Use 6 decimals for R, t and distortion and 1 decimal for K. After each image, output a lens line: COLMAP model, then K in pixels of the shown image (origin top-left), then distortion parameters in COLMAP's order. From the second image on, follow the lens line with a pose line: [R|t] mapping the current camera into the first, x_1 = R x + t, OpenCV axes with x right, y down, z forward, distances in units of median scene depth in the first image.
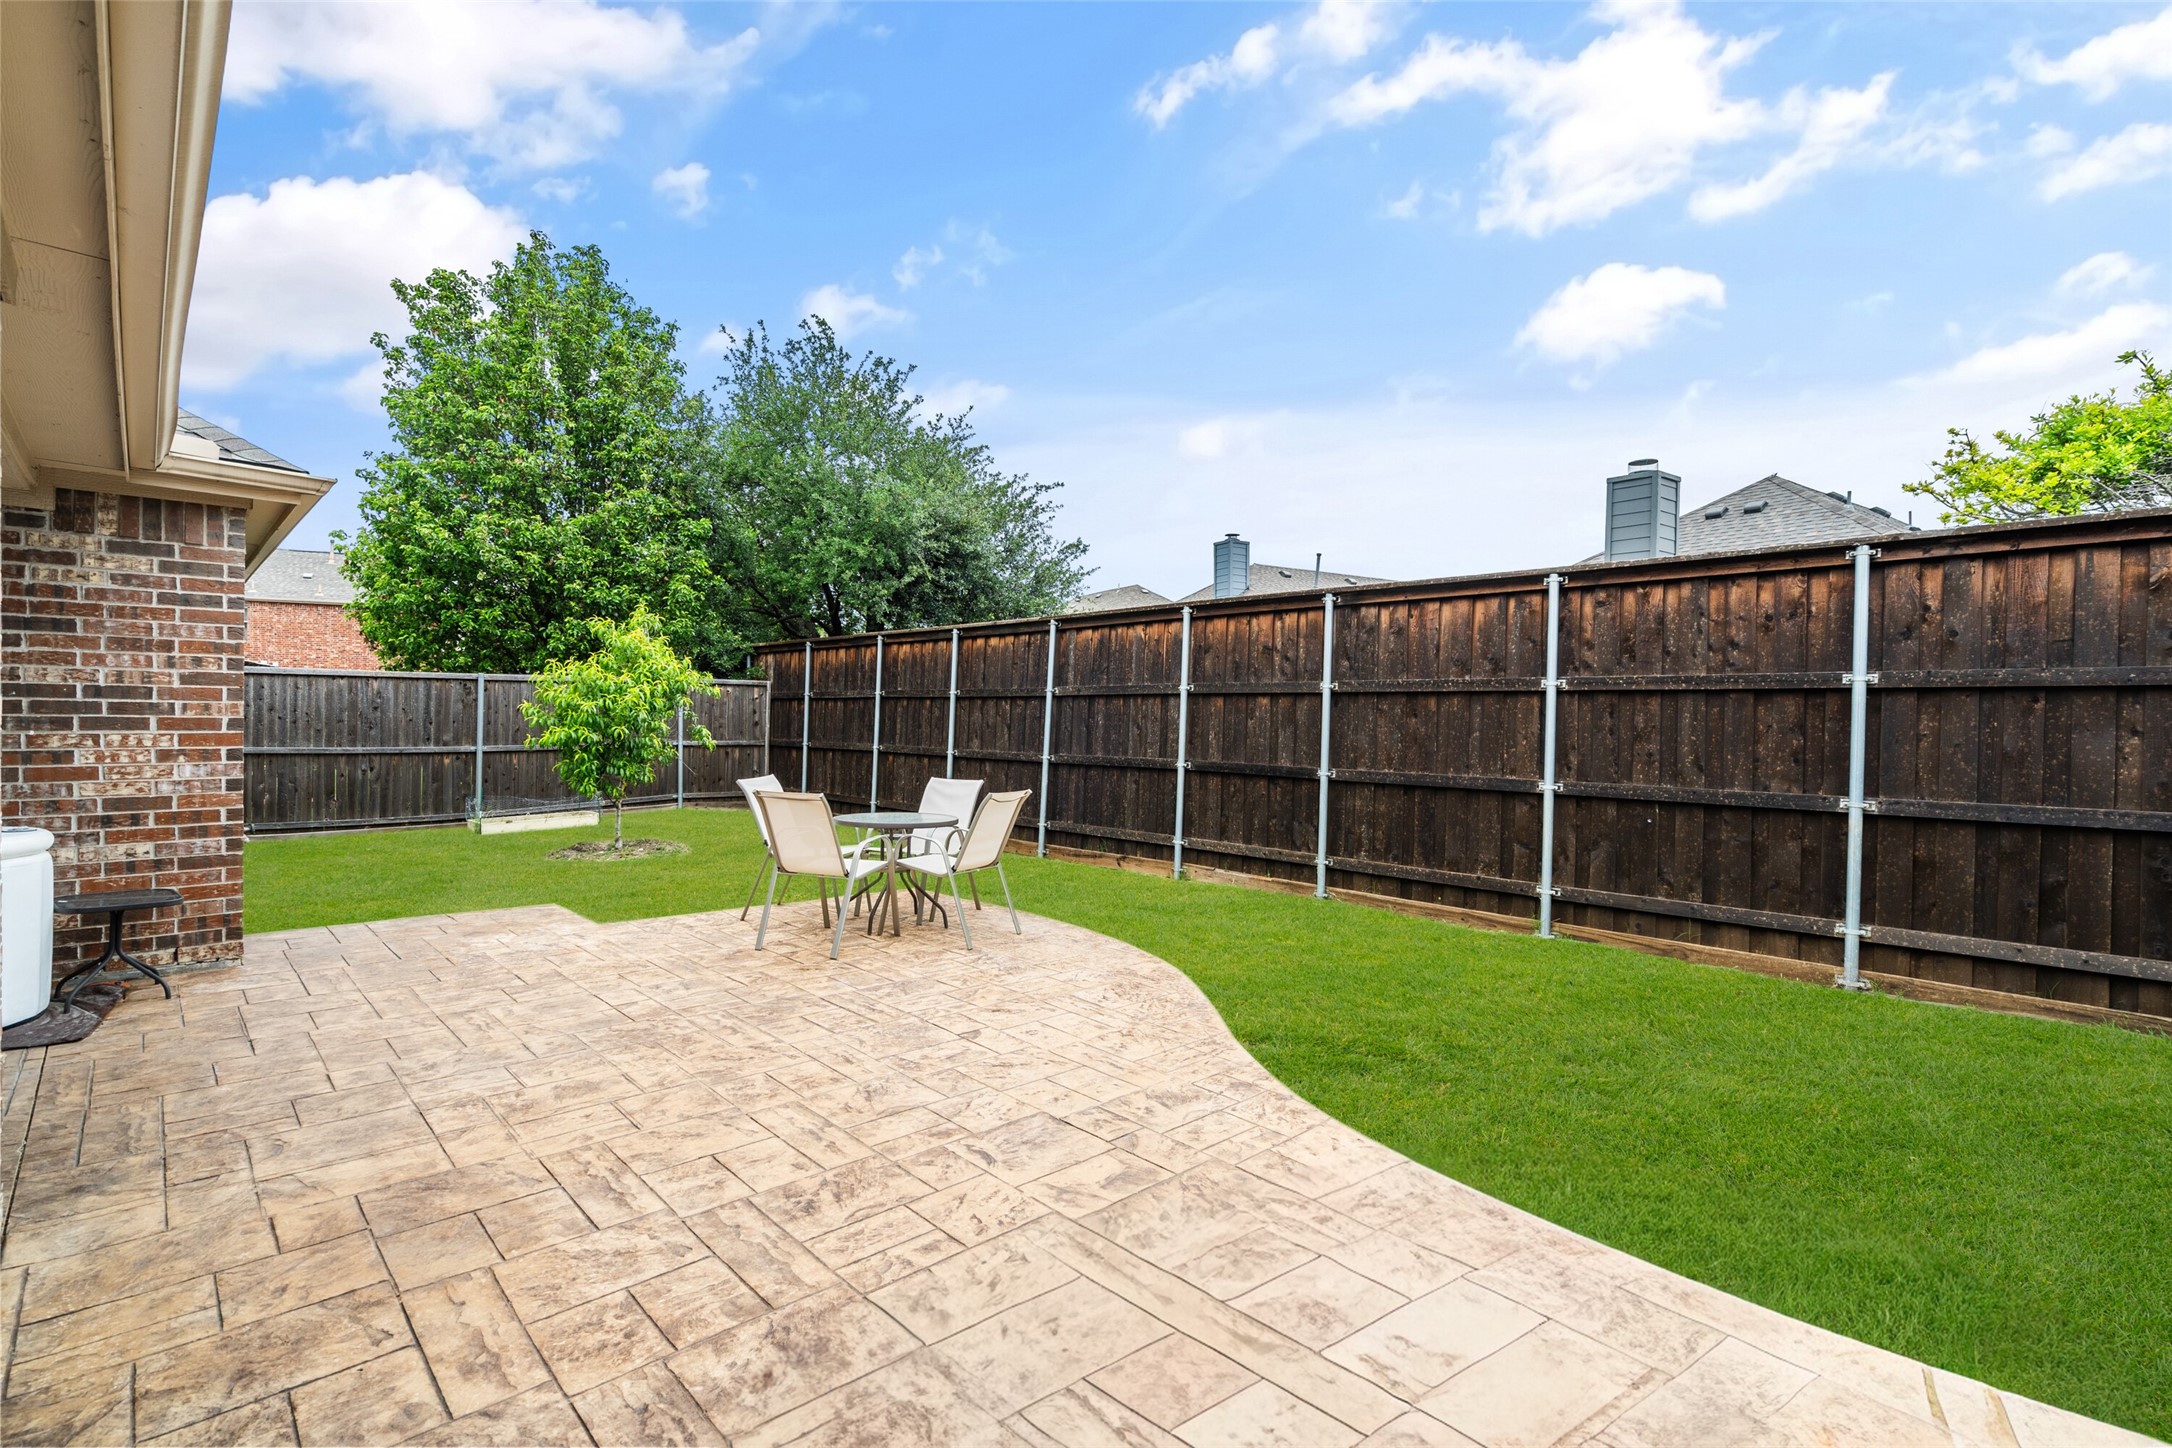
lens RADIAL K [[996.7, 0, 1083.6], [0, 996.7, 718.3], [0, 0, 1]] dist [0.001808, -0.000832]
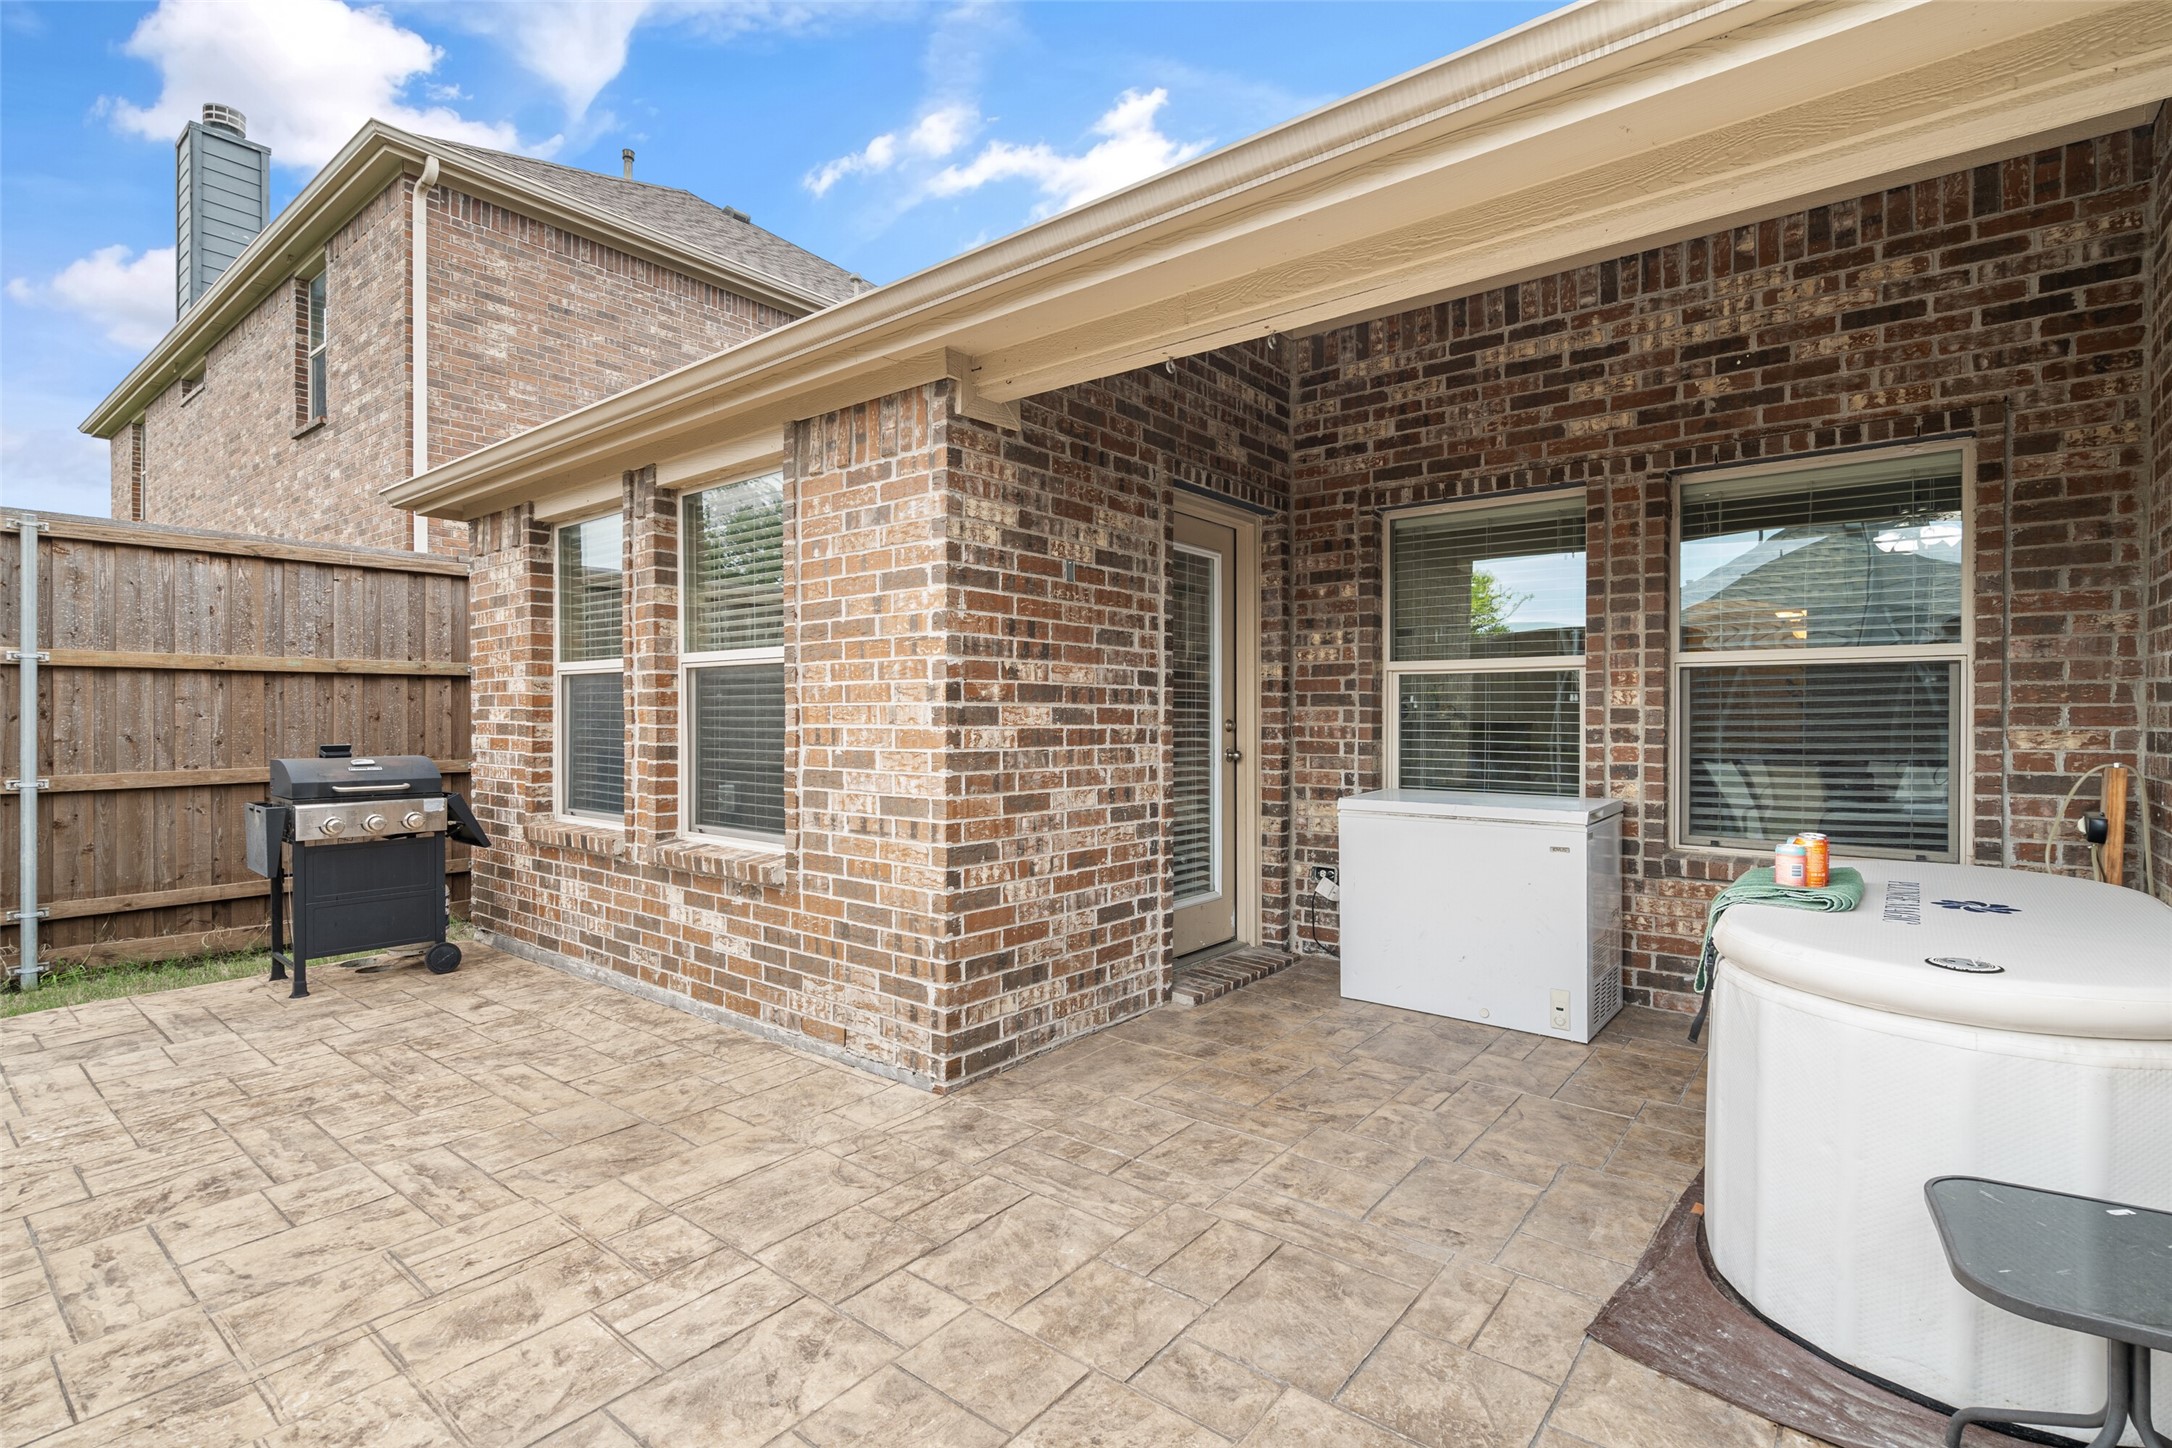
lens RADIAL K [[996.7, 0, 1089.1], [0, 996.7, 716.8], [0, 0, 1]] dist [0.001808, -0.000832]
pose [[-0.989975, -0.011928, -0.140741, -0.900682], [-0.012783, 0.999905, 0.005172, 0.020464], [0.140665, 0.006919, -0.990033, 1.910544]]
